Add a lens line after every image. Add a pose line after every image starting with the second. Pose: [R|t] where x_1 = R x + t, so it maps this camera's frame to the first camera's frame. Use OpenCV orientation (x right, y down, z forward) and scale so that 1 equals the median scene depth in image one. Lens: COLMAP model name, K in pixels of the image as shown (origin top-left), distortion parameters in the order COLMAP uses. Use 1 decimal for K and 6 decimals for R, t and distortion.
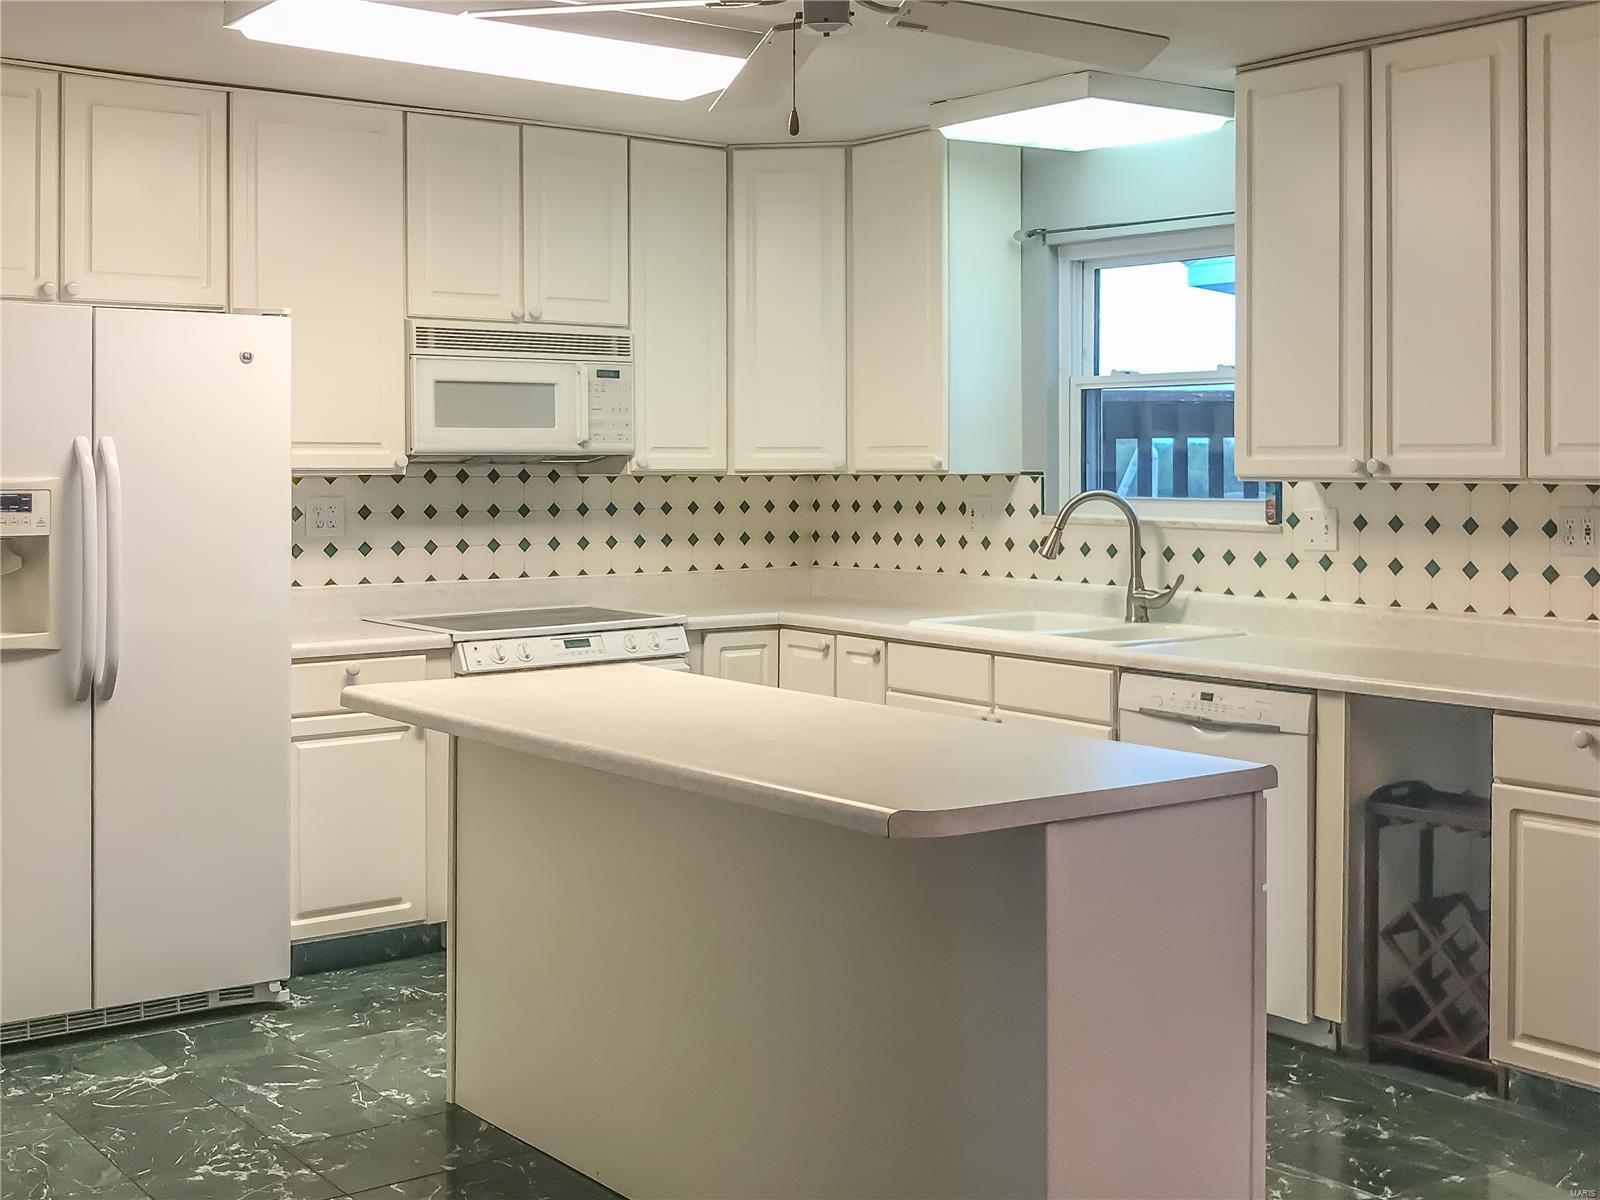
lens RADIAL K [[1950.2, 0, 800.0], [0, 1950.2, 494.9], [0, 0, 1]] dist [0.092955, -0.374389]
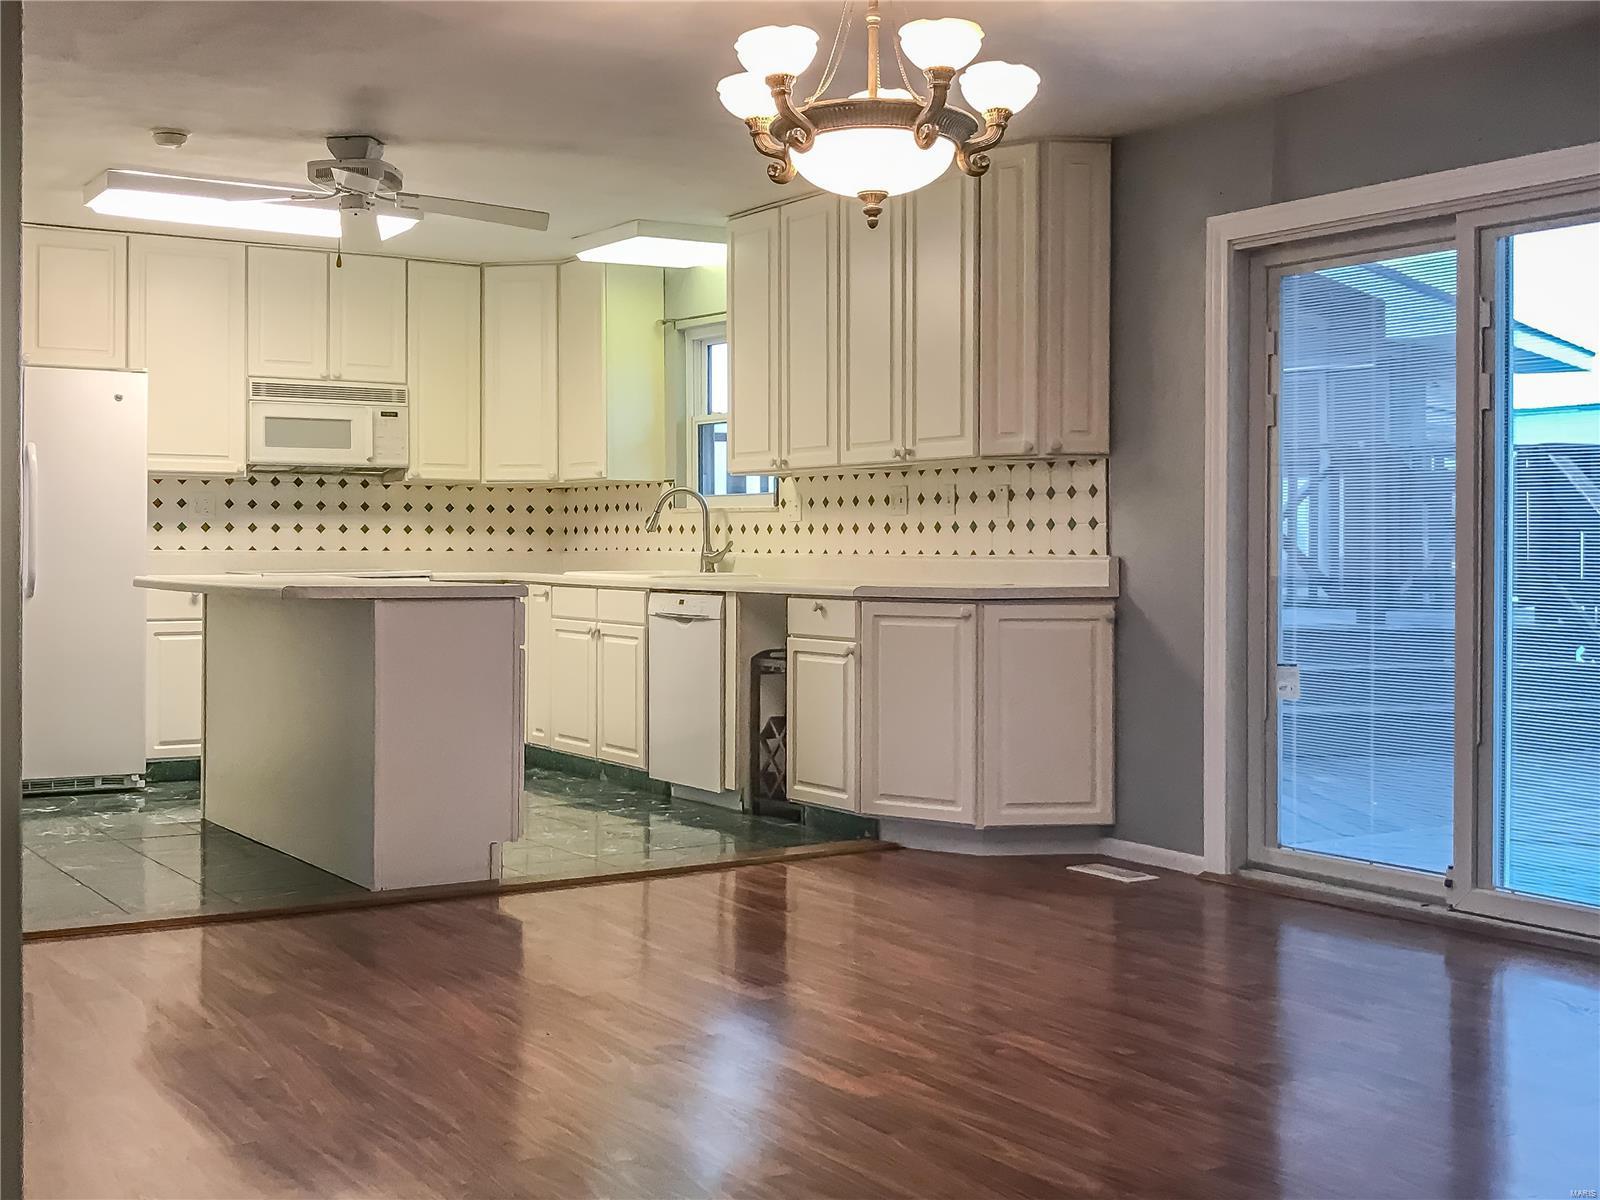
lens RADIAL K [[1899.4, 0, 804.1], [0, 1899.4, 566.0], [0, 0, 1]] dist [0.101726, -0.530005]
pose [[0.997274, 0.004594, -0.073641, 0.363195], [-0.005139, 0.999961, -0.007214, 0.071037], [0.073605, 0.007573, 0.997259, -0.497790]]
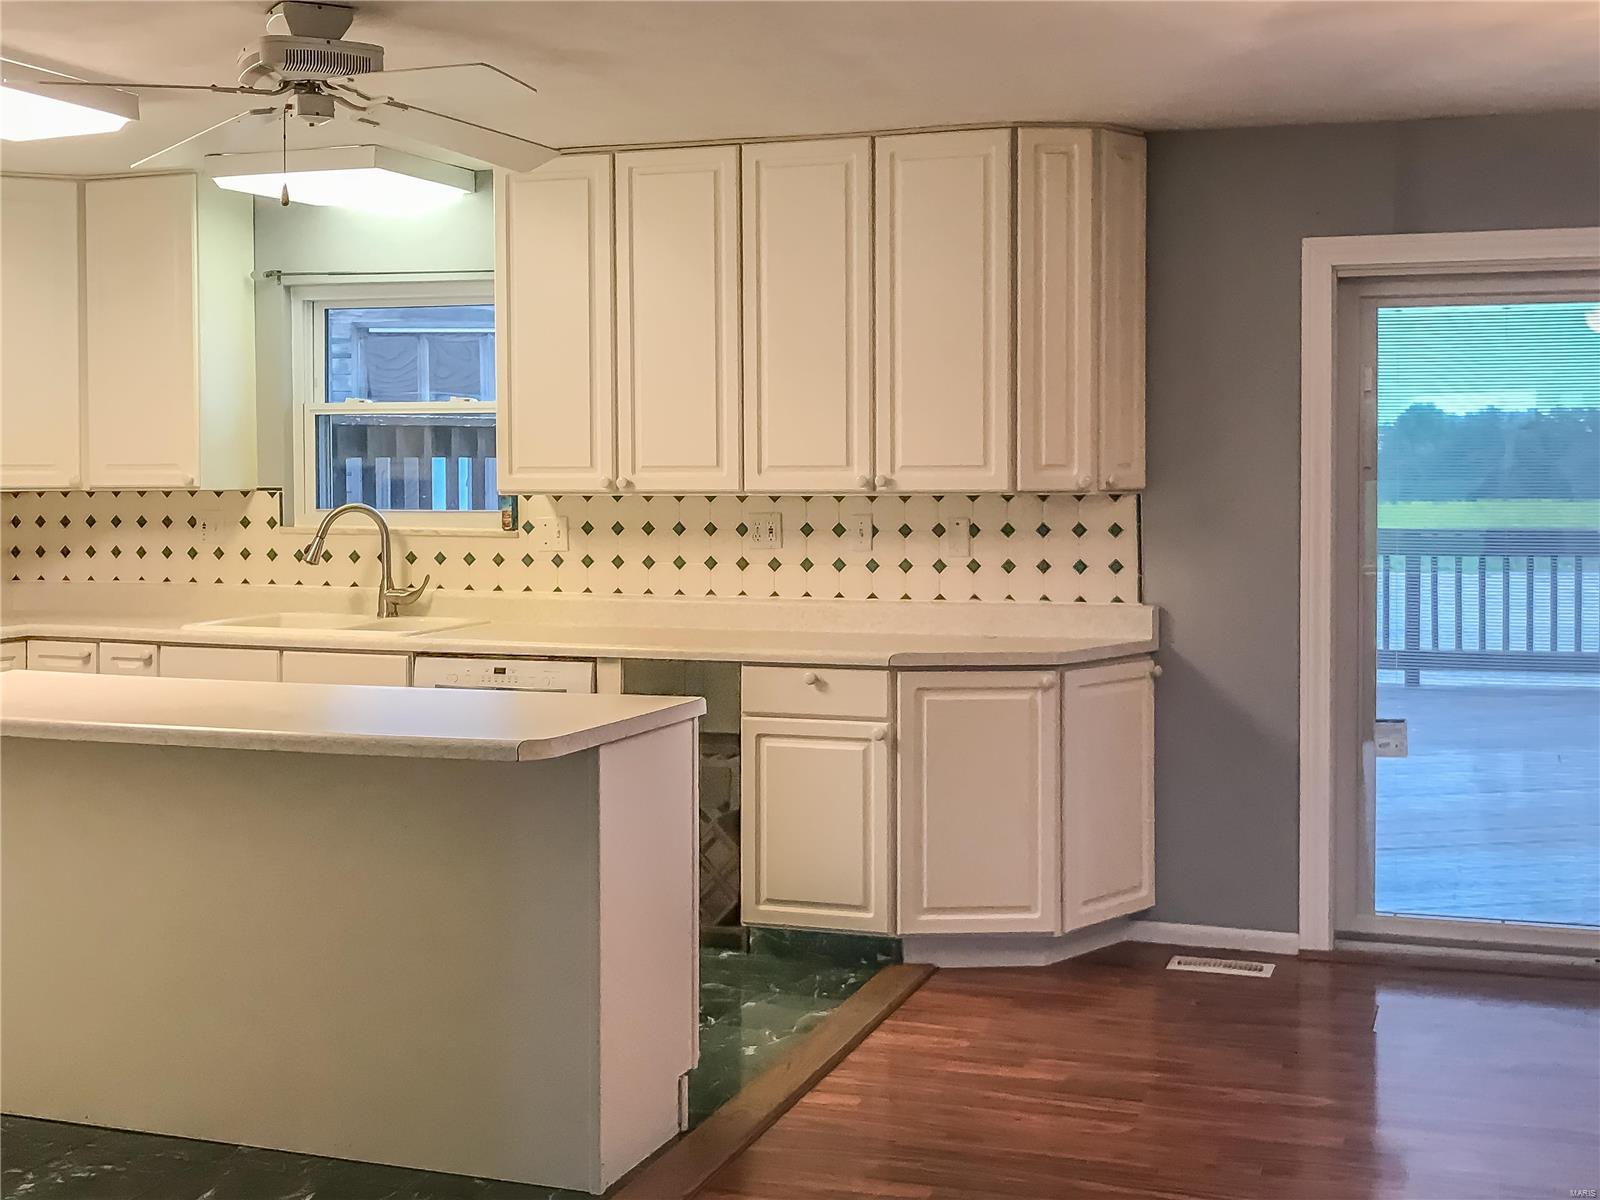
lens RADIAL K [[1914.4, 0, 873.1], [0, 1914.4, 512.0], [0, 0, 1]] dist [0.070721, -0.334861]
pose [[0.828103, -0.011528, 0.560458, -0.230336], [0.010346, 0.999933, 0.005281, -0.000449], [-0.560481, 0.001425, 0.828166, -0.108532]]
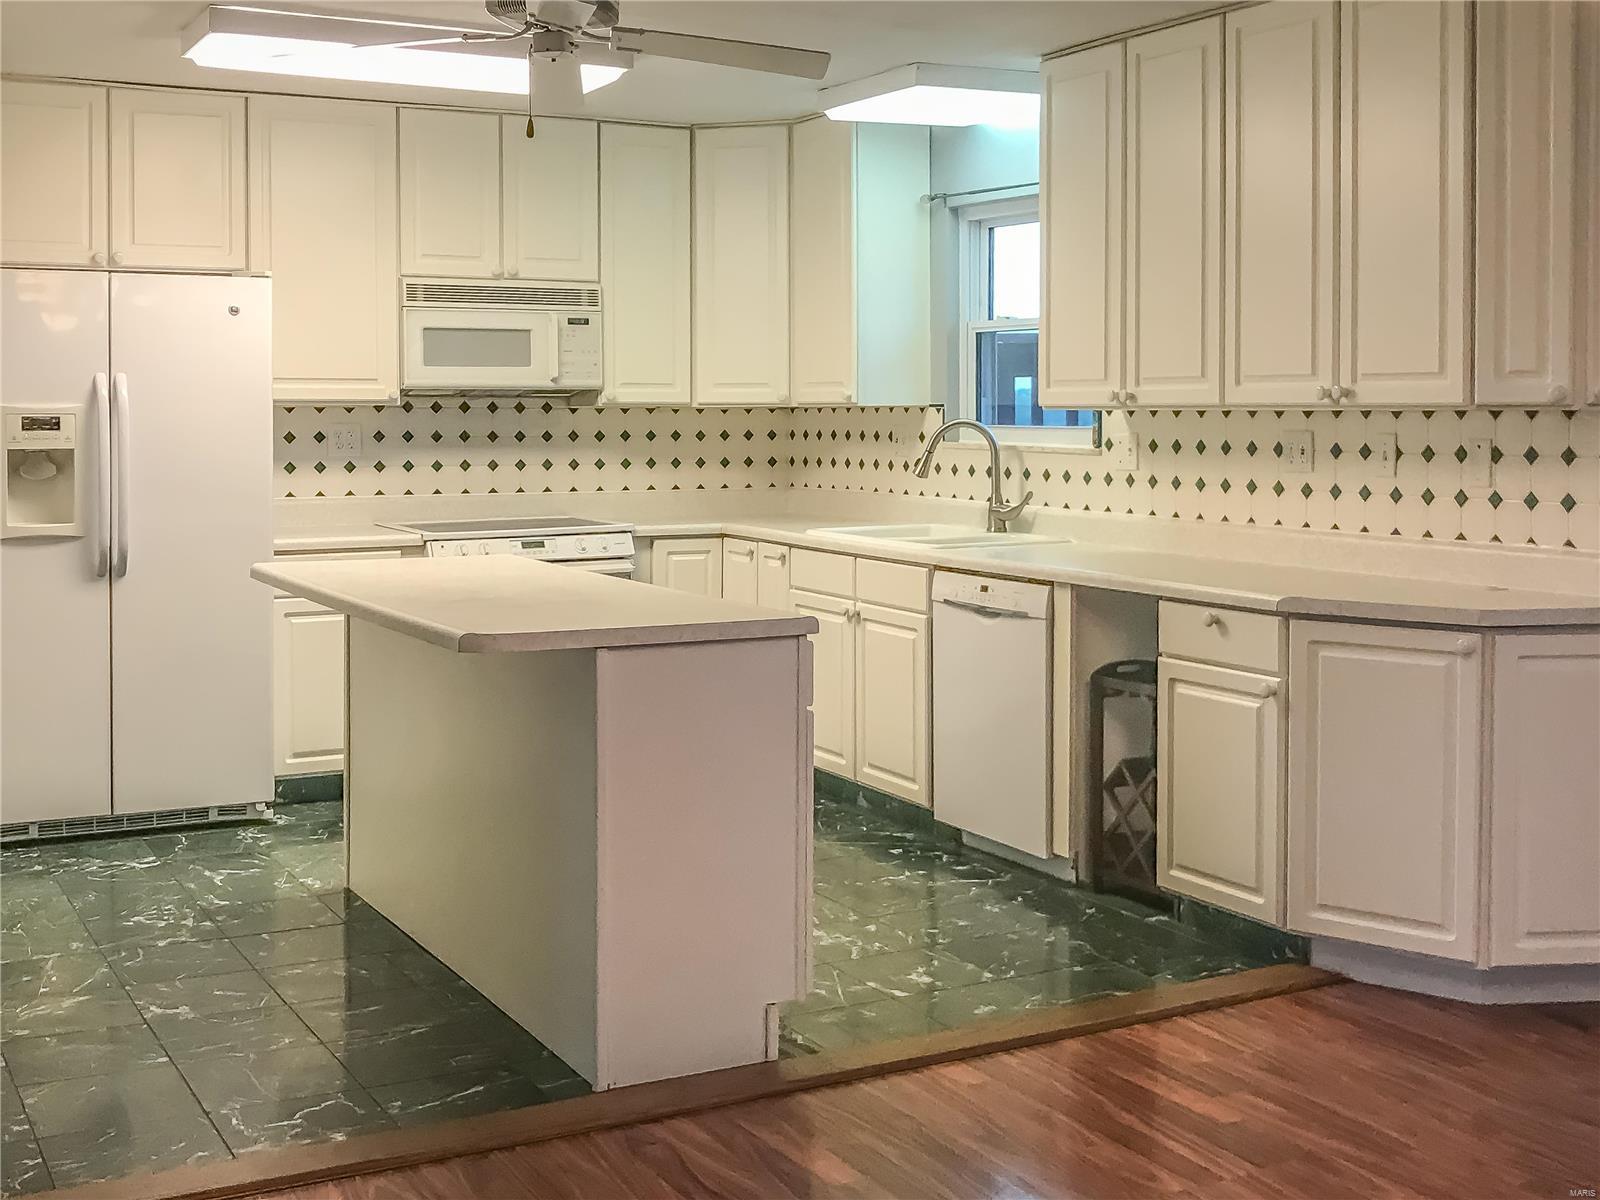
lens RADIAL K [[1925.6, 0, 779.9], [0, 1925.6, 484.6], [0, 0, 1]] dist [0.146123, -0.712445]
pose [[0.986830, 0.007300, -0.161595, 0.232972], [-0.003459, 0.999705, 0.024039, 0.009468], [0.161723, -0.023164, 0.986564, -0.158084]]
